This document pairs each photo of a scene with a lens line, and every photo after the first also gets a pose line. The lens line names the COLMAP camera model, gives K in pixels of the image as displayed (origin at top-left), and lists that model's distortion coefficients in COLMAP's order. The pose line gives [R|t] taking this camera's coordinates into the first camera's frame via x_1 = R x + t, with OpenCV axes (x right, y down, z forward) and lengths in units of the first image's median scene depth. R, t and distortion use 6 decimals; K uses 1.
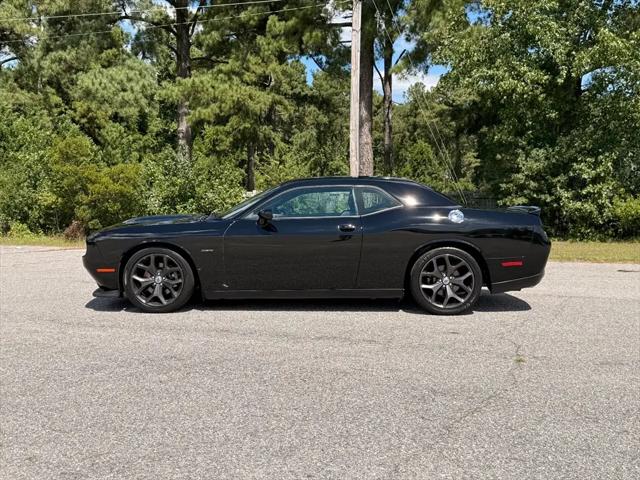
lens RADIAL K [[713.4, 0, 310.6], [0, 713.4, 230.5], [0, 0, 1]] dist [0.191104, -0.447396]
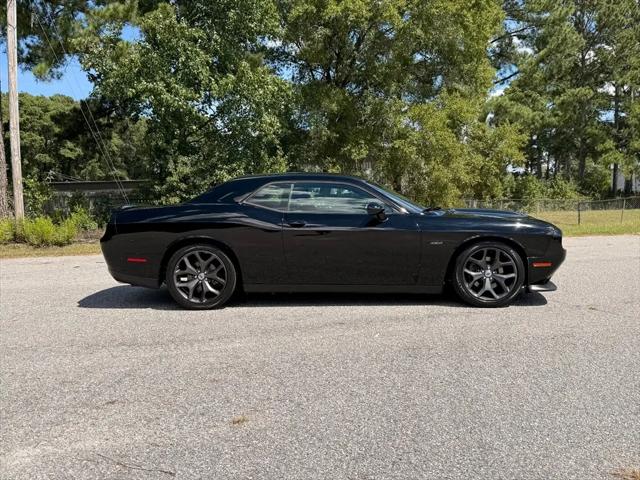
lens RADIAL K [[615.4, 0, 312.7], [0, 615.4, 241.7], [0, 0, 1]] dist [0.136401, -0.266783]
pose [[0.754132, -0.055798, 0.654348, -0.206292], [0.040715, 0.998440, 0.038216, -0.003650], [-0.655460, -0.002178, 0.755227, 0.104557]]
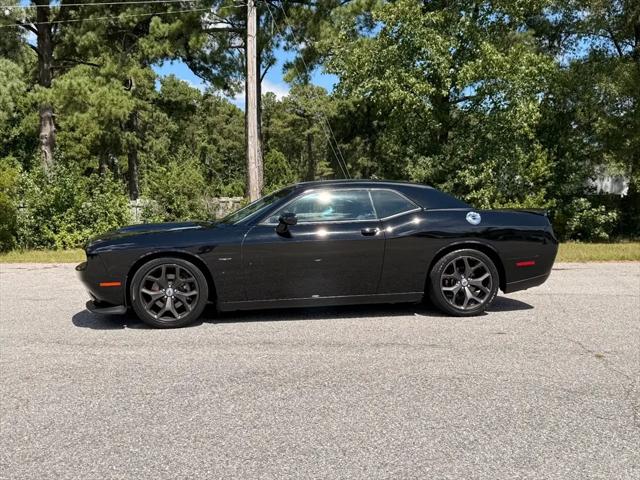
lens RADIAL K [[713.2, 0, 311.2], [0, 713.2, 238.3], [0, 0, 1]] dist [0.185010, -0.427389]
pose [[0.977703, -0.022100, 0.208825, -0.070331], [0.022377, 0.999749, 0.001038, 0.000587], [-0.208795, 0.003658, 0.977953, 0.017408]]
